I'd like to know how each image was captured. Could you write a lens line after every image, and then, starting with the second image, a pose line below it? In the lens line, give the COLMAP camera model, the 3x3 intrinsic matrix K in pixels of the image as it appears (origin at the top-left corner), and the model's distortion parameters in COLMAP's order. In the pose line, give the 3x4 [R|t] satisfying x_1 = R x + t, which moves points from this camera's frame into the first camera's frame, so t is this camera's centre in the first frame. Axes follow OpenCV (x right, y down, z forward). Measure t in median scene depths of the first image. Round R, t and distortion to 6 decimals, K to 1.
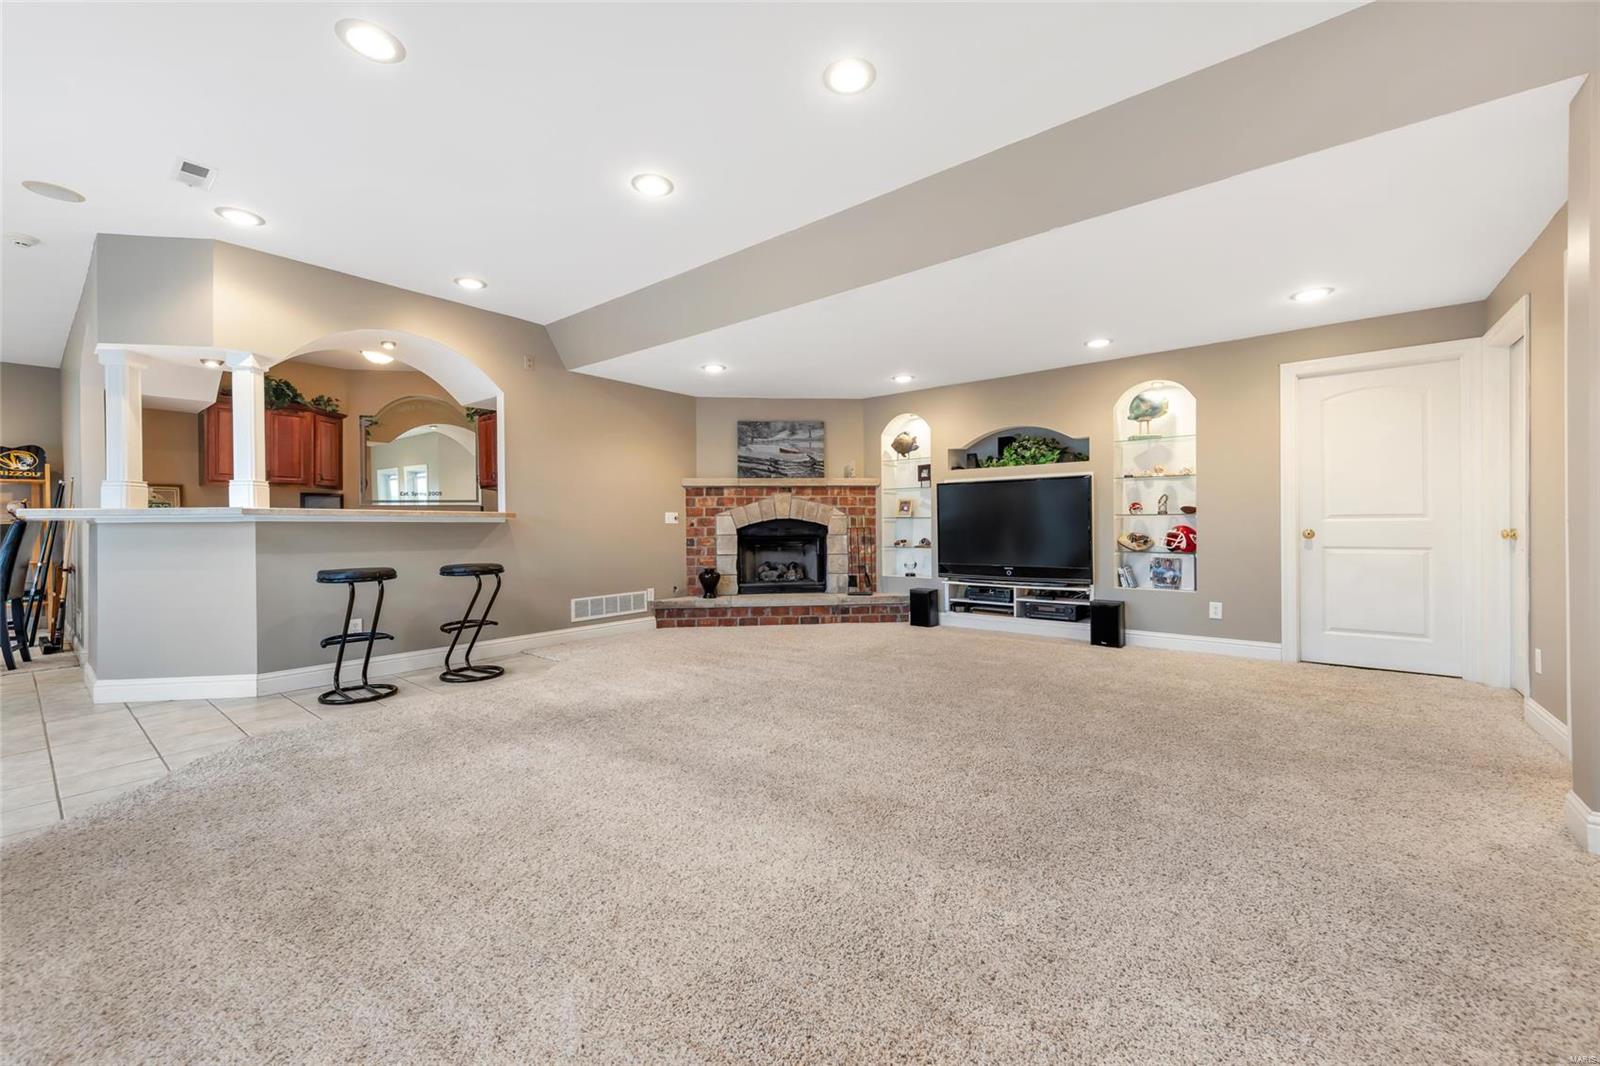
lens RADIAL K [[633.2, 0, 803.3], [0, 633.2, 513.1], [0, 0, 1]] dist [-0.000031, -0.000176]
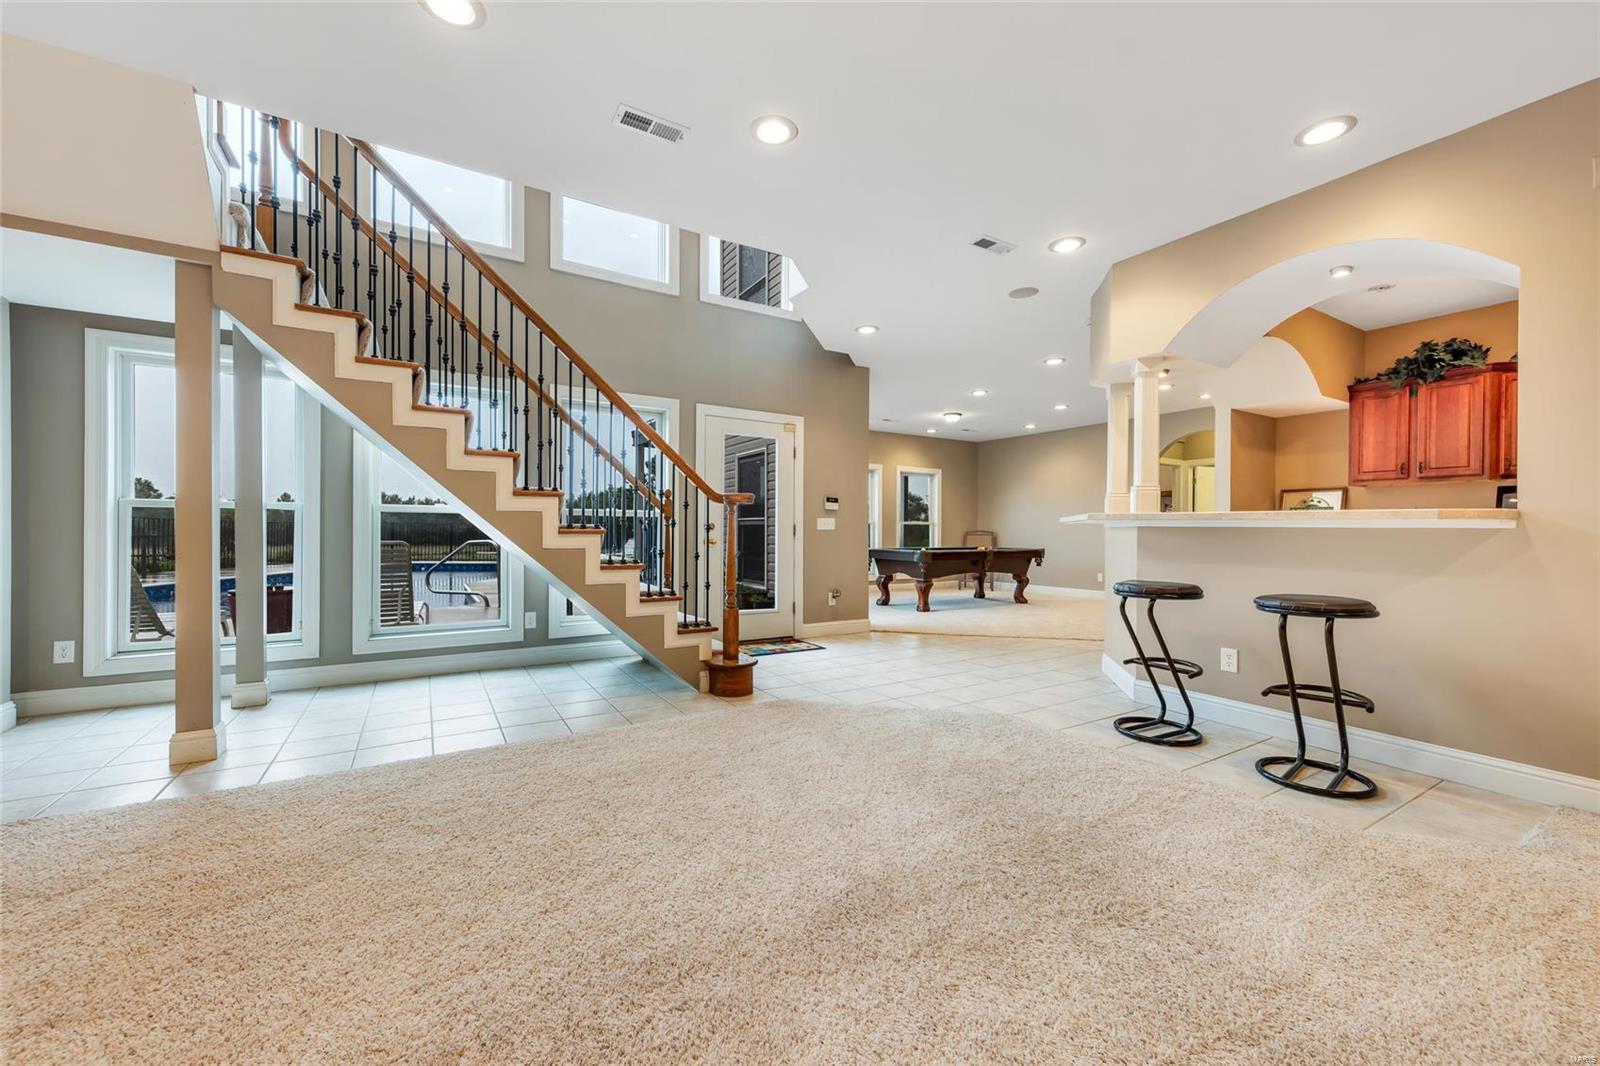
lens RADIAL K [[616.3, 0, 803.6], [0, 616.3, 532.4], [0, 0, 1]] dist [0.009786, -0.000054]
pose [[-0.345393, 0.011287, -0.938390, 0.140895], [0.009979, 0.999915, 0.008354, 0.005112], [0.938405, -0.006479, -0.345476, 0.498823]]
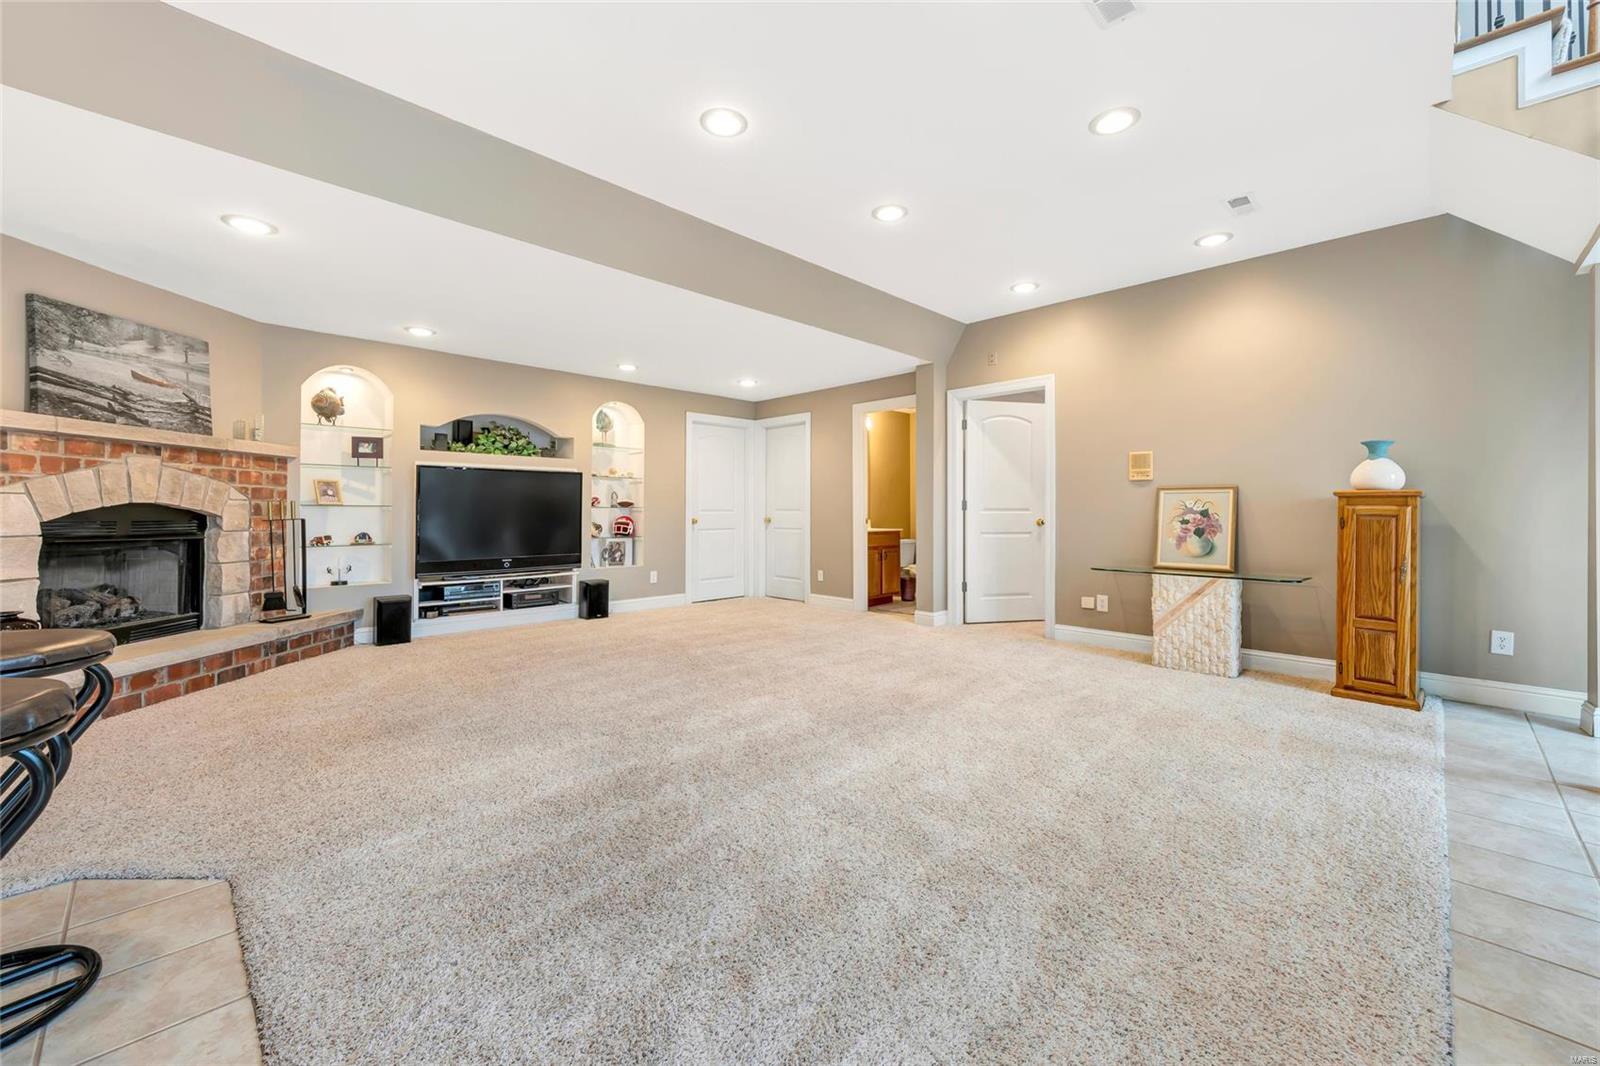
lens RADIAL K [[633.2, 0, 803.3], [0, 633.2, 513.1], [0, 0, 1]] dist [-0.000031, -0.000176]
pose [[0.103192, 0.007224, 0.994635, -0.513648], [-0.017017, 0.999840, -0.005497, 0.010764], [-0.994516, -0.016358, 0.103298, 0.388544]]
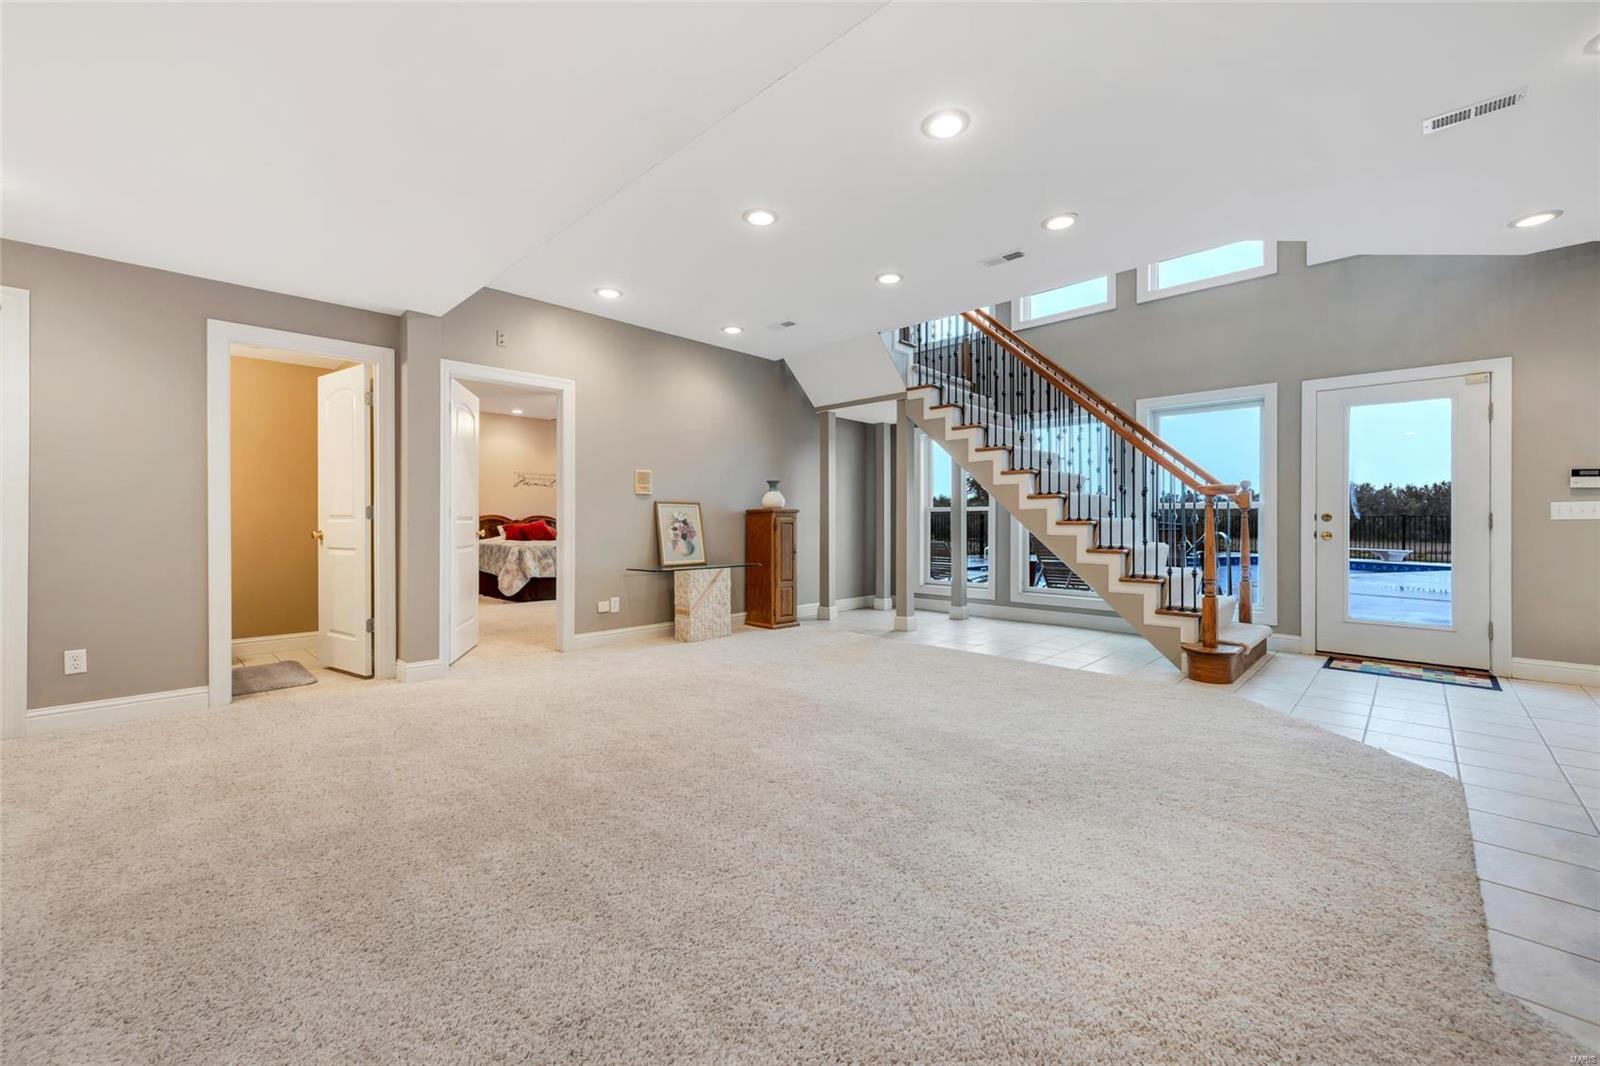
lens RADIAL K [[628.1, 0, 805.9], [0, 628.1, 527.0], [0, 0, 1]] dist [-0.001889, -0.000198]
pose [[-0.995530, 0.008920, 0.094023, -0.059346], [0.008285, 0.999940, -0.007147, 0.014499], [-0.094081, -0.006337, -0.995544, 0.892832]]
